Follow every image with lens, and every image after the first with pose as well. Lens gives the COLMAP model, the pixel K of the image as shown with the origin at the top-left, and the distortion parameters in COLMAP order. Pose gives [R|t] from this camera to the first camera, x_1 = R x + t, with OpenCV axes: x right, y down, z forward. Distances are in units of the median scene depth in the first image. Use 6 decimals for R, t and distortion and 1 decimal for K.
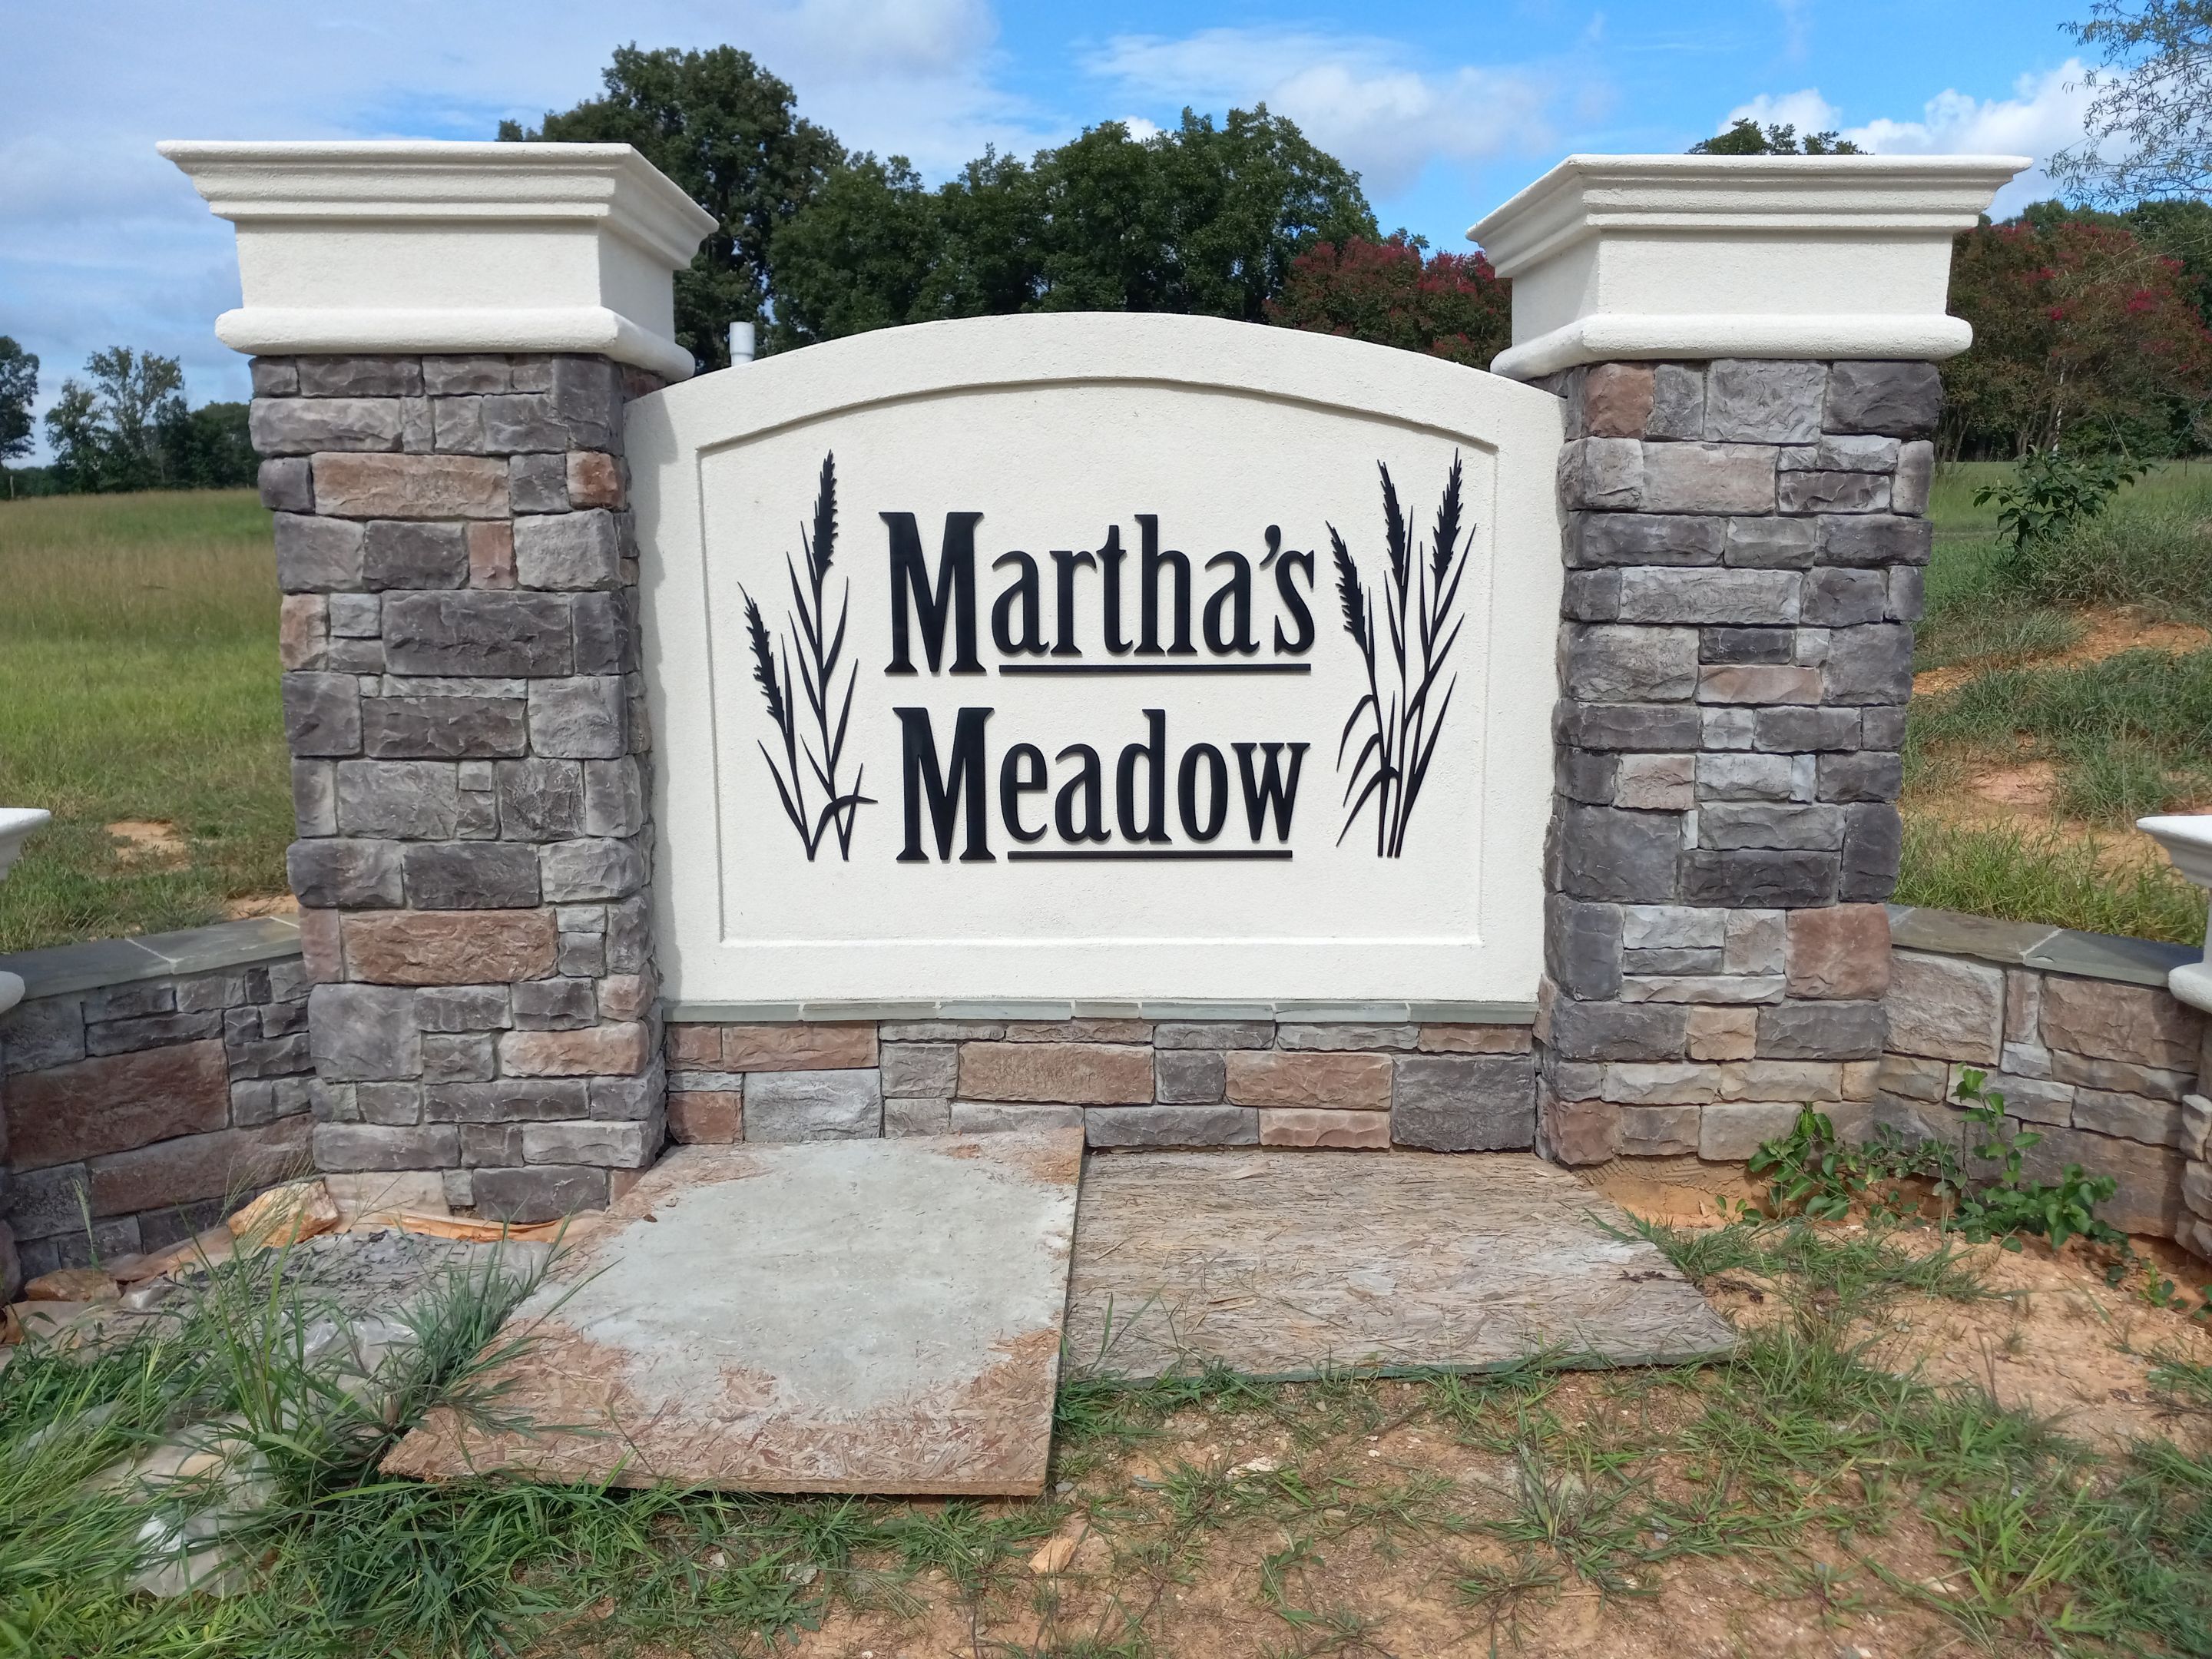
lens RADIAL K [[1700.1, 0, 1106.0], [0, 1700.1, 829.5], [0, 0, 1]] dist [0.126549, -0.170792]
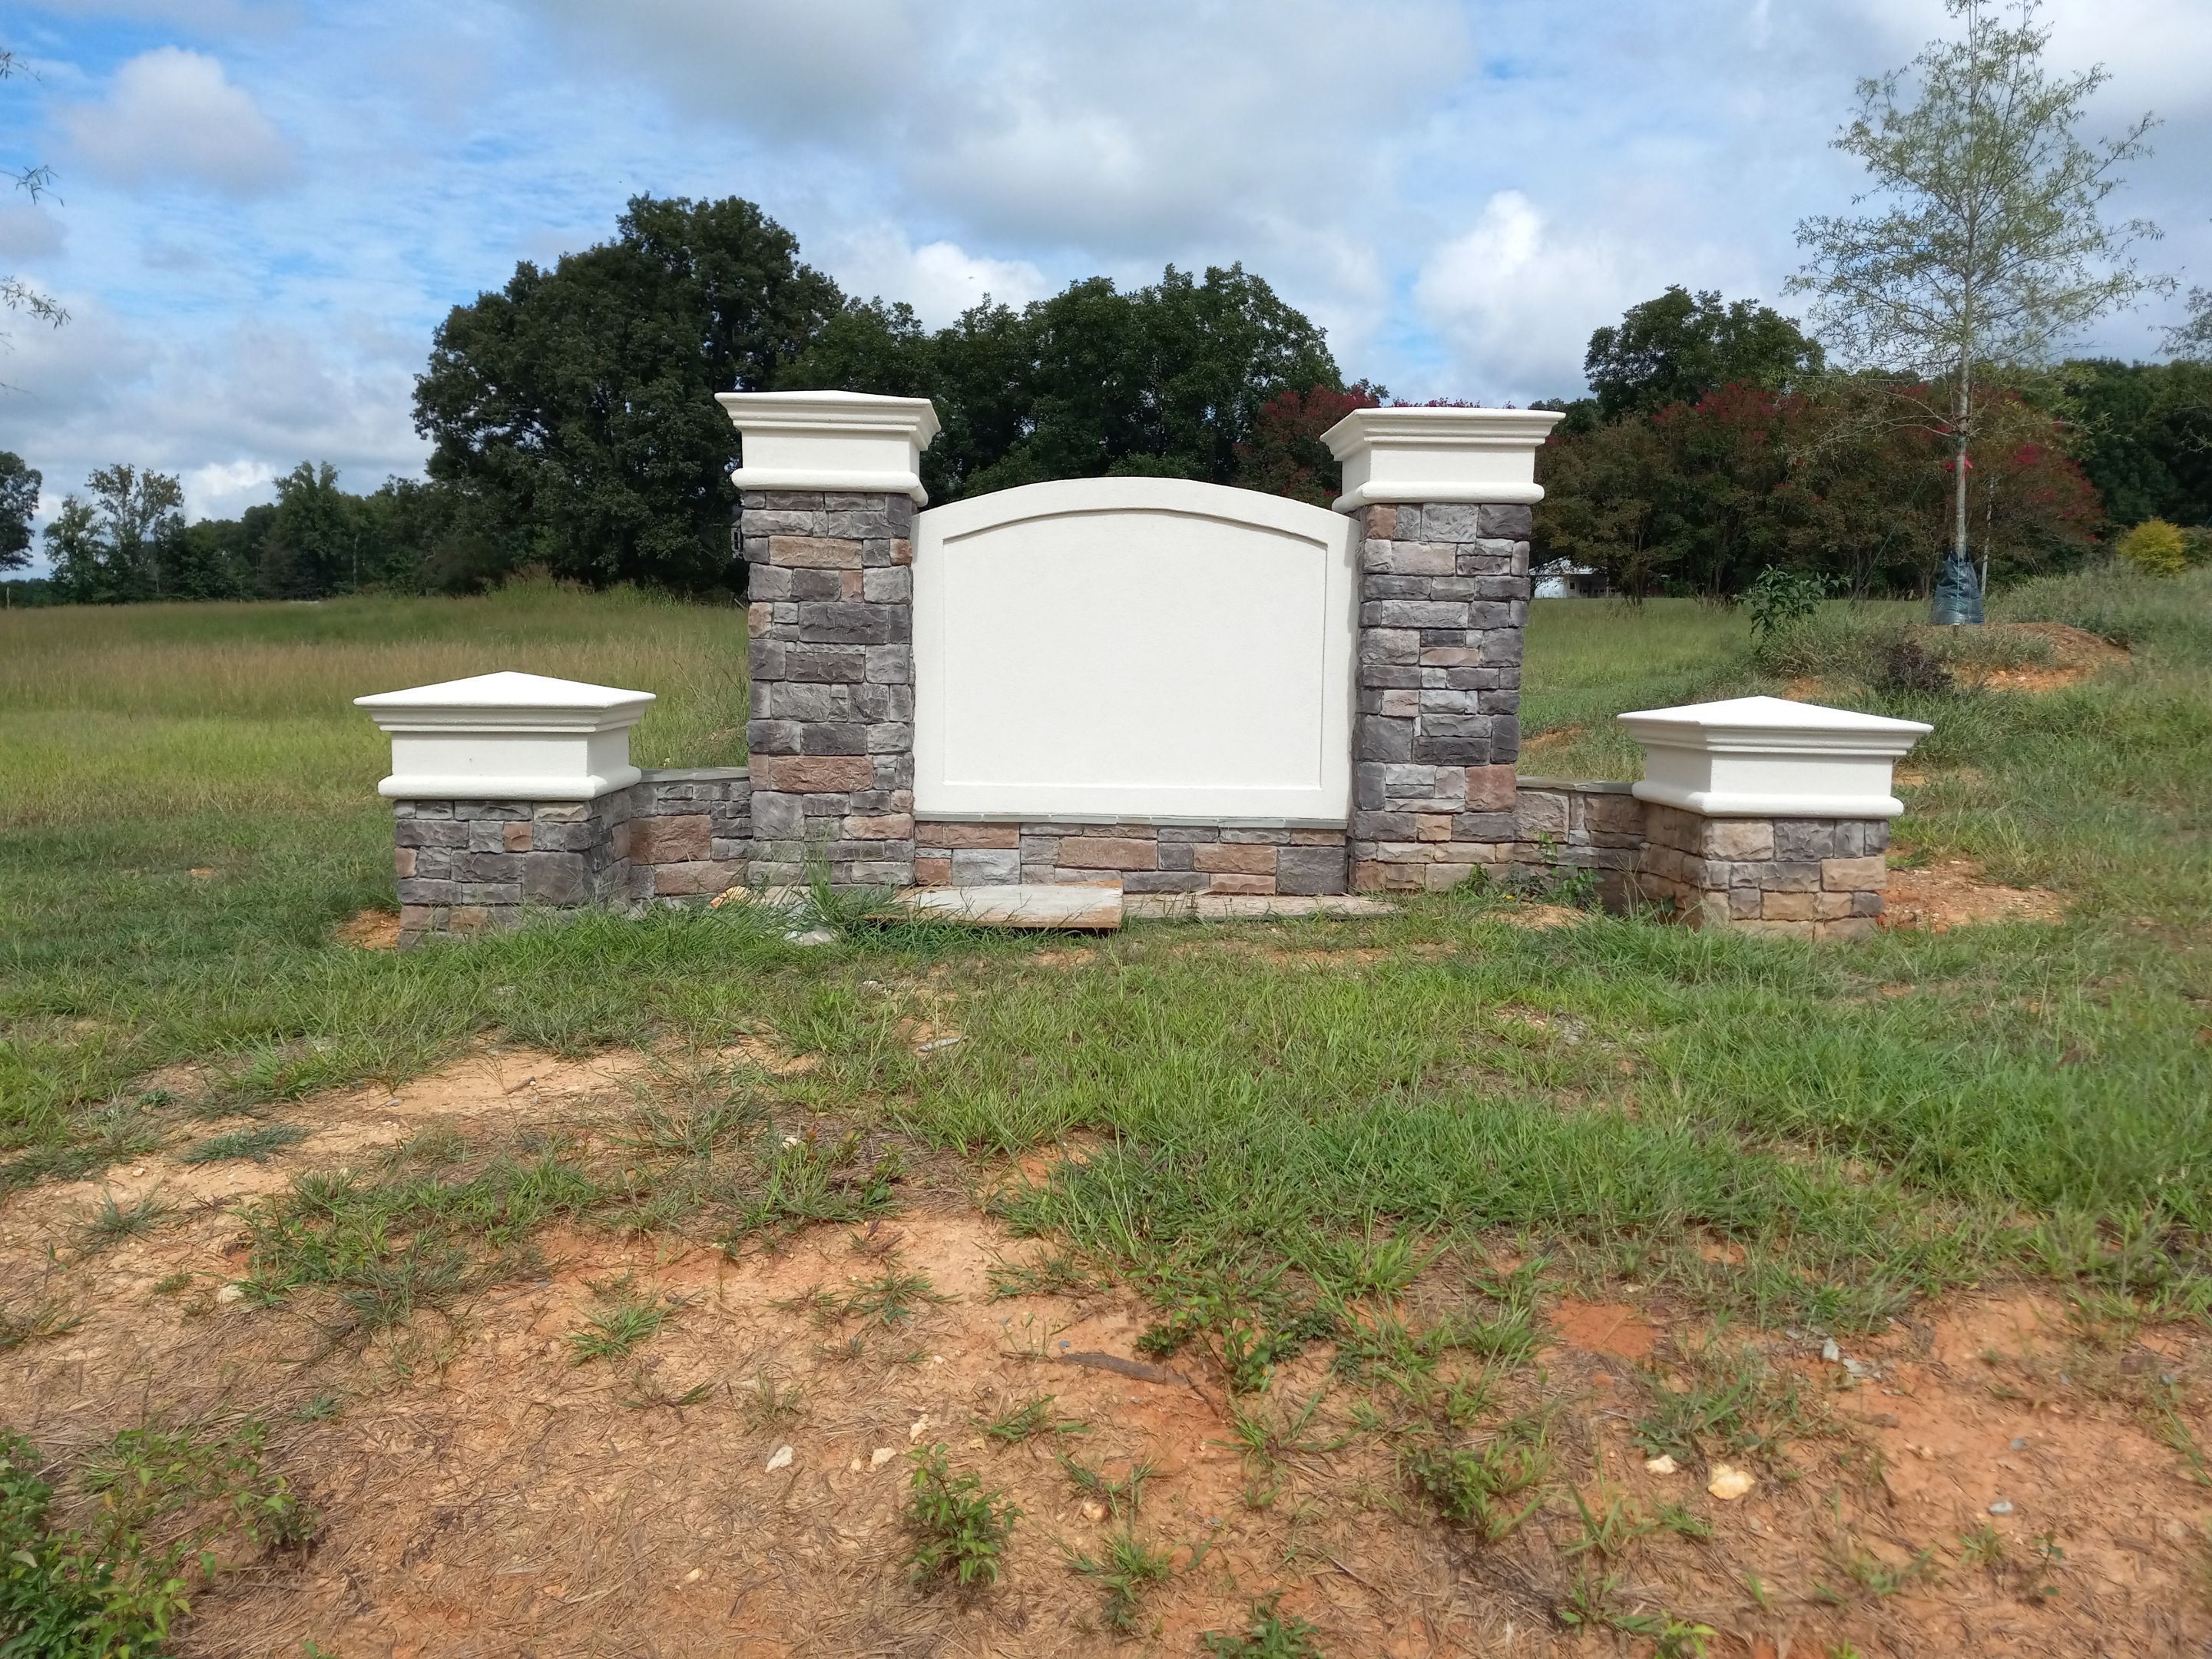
lens RADIAL K [[1700.1, 0, 1106.0], [0, 1700.1, 829.5], [0, 0, 1]] dist [0.126549, -0.170792]
pose [[0.999801, 0.012463, 0.015581, -0.065065], [-0.011308, 0.997331, -0.072134, 0.265353], [-0.016439, 0.071943, 0.997273, -0.999557]]
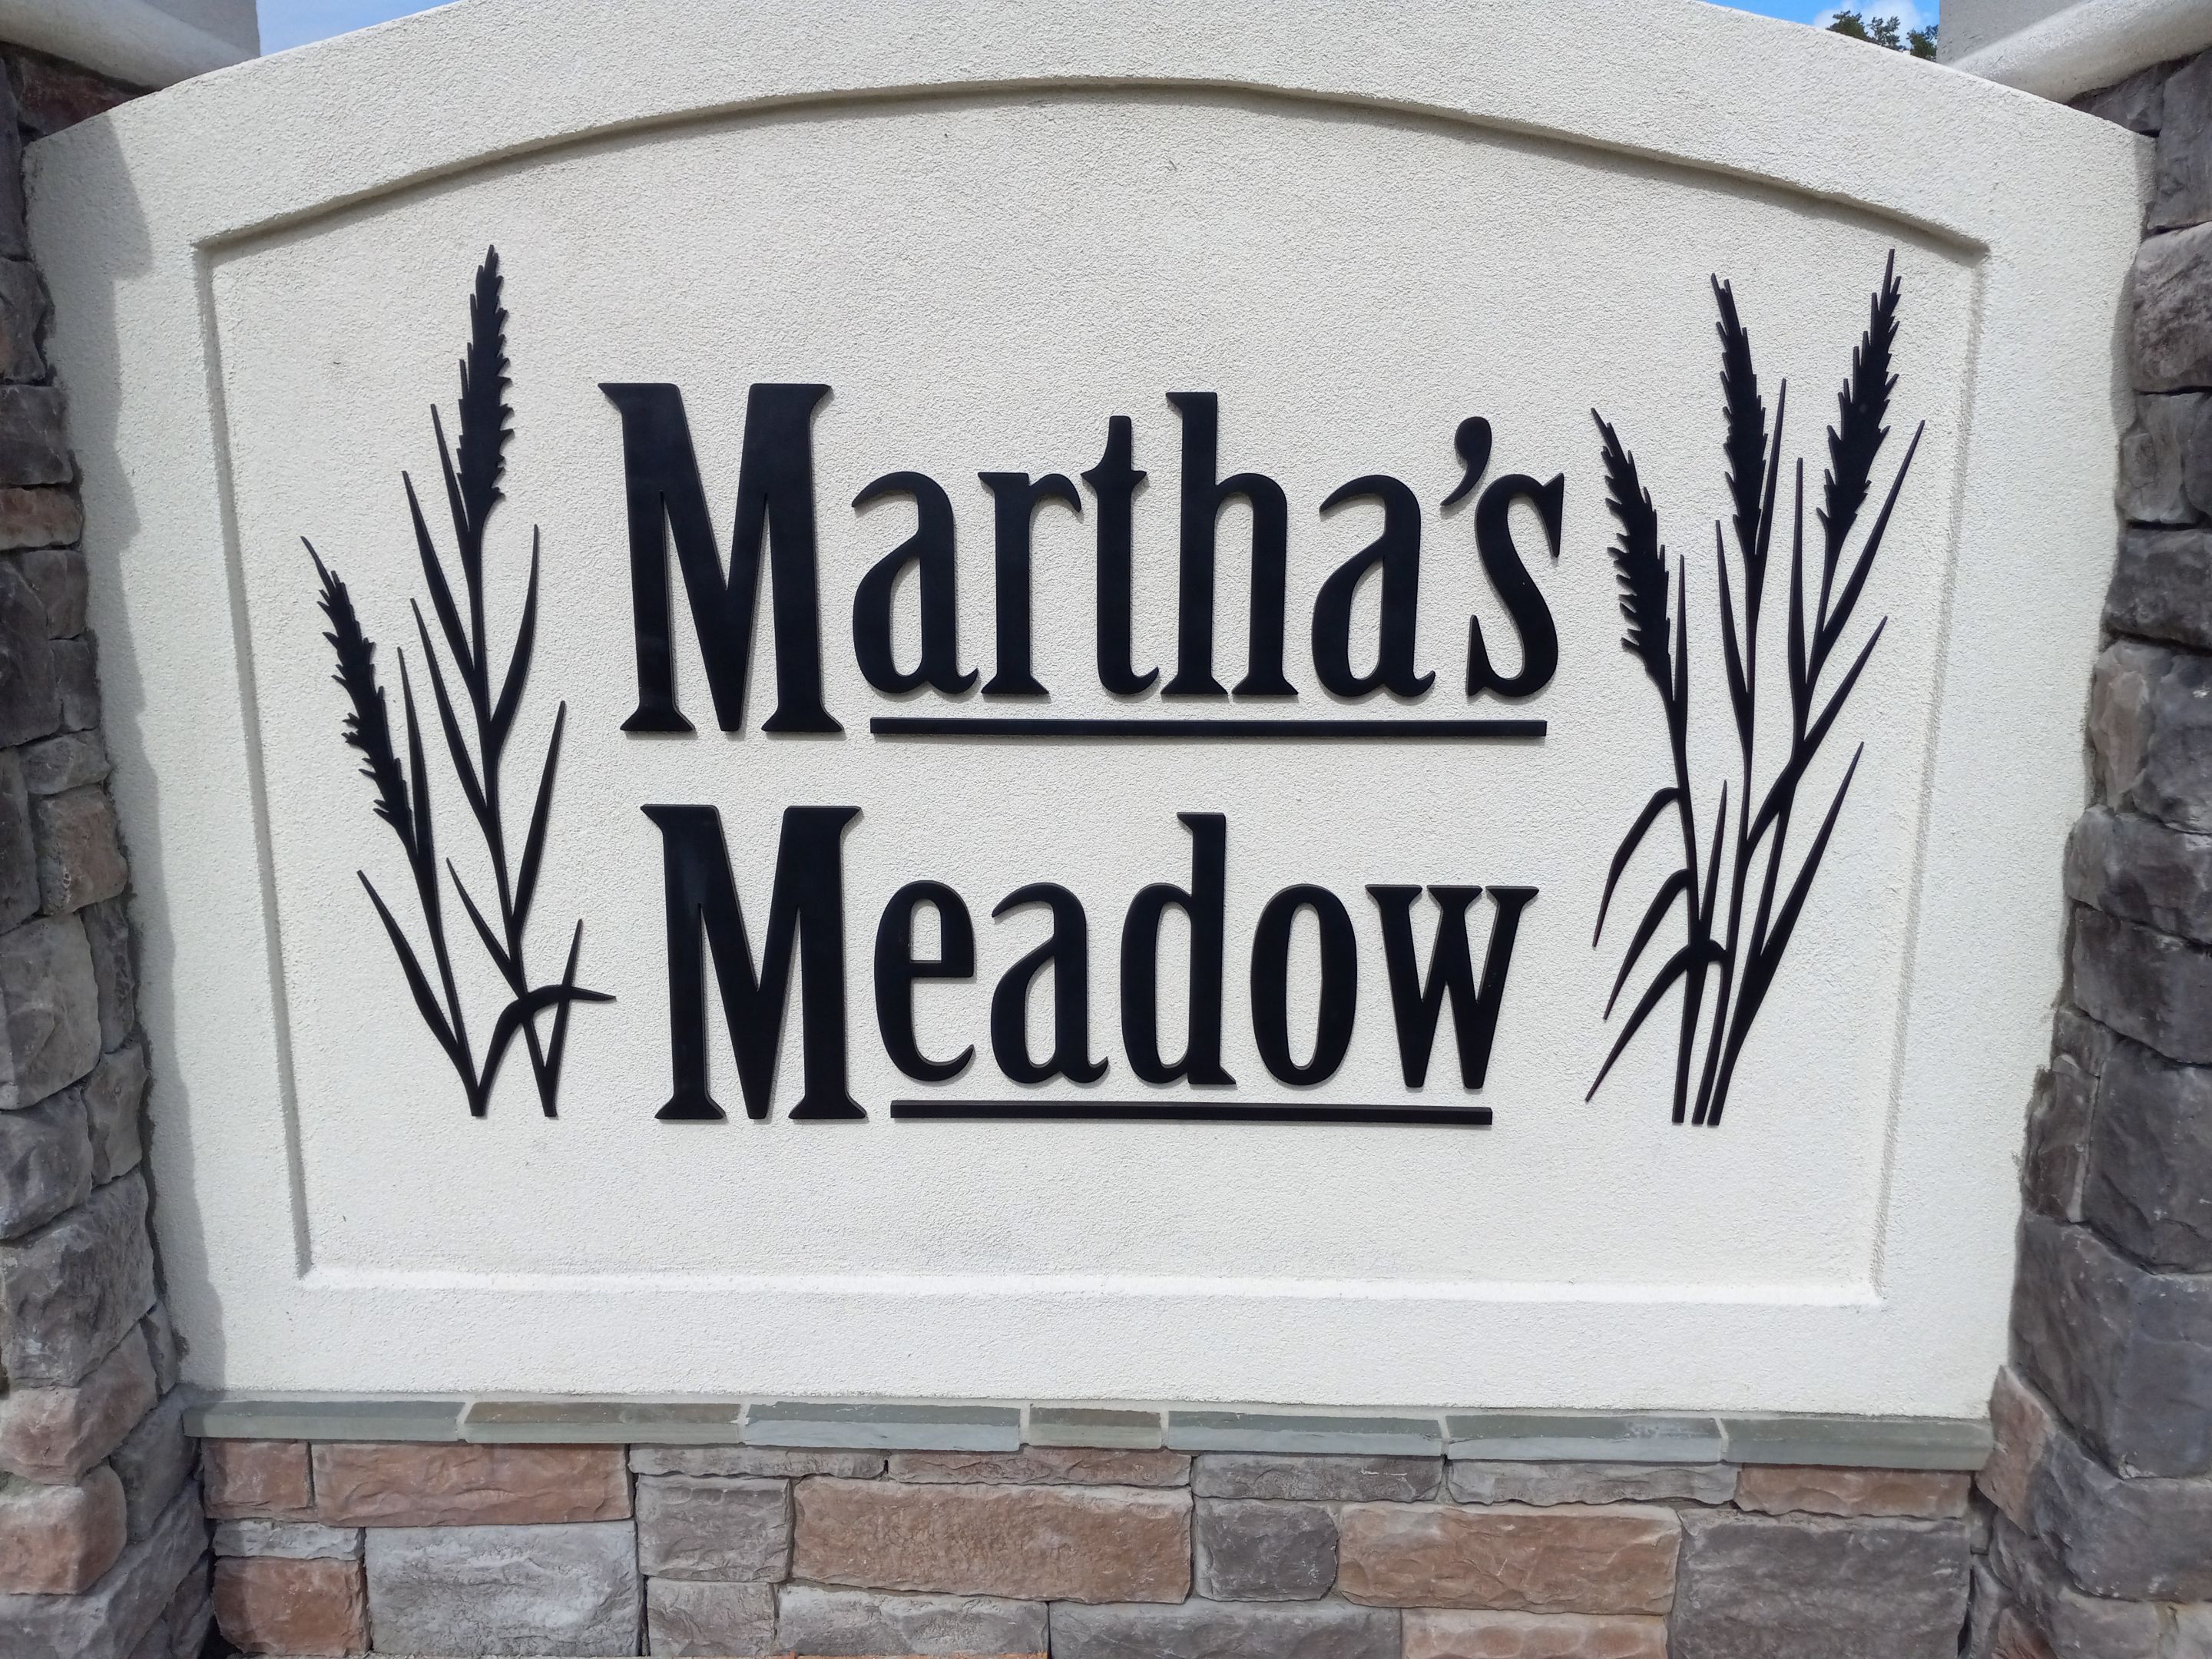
lens RADIAL K [[1865.9, 0, 1088.4], [0, 1865.9, 822.7], [0, 0, 1]] dist [0.151614, -0.451905]
pose [[0.999506, 0.013780, -0.028250, 0.011337], [-0.012301, 0.998578, 0.051874, -0.093843], [0.028924, -0.051501, 0.998254, 0.484288]]
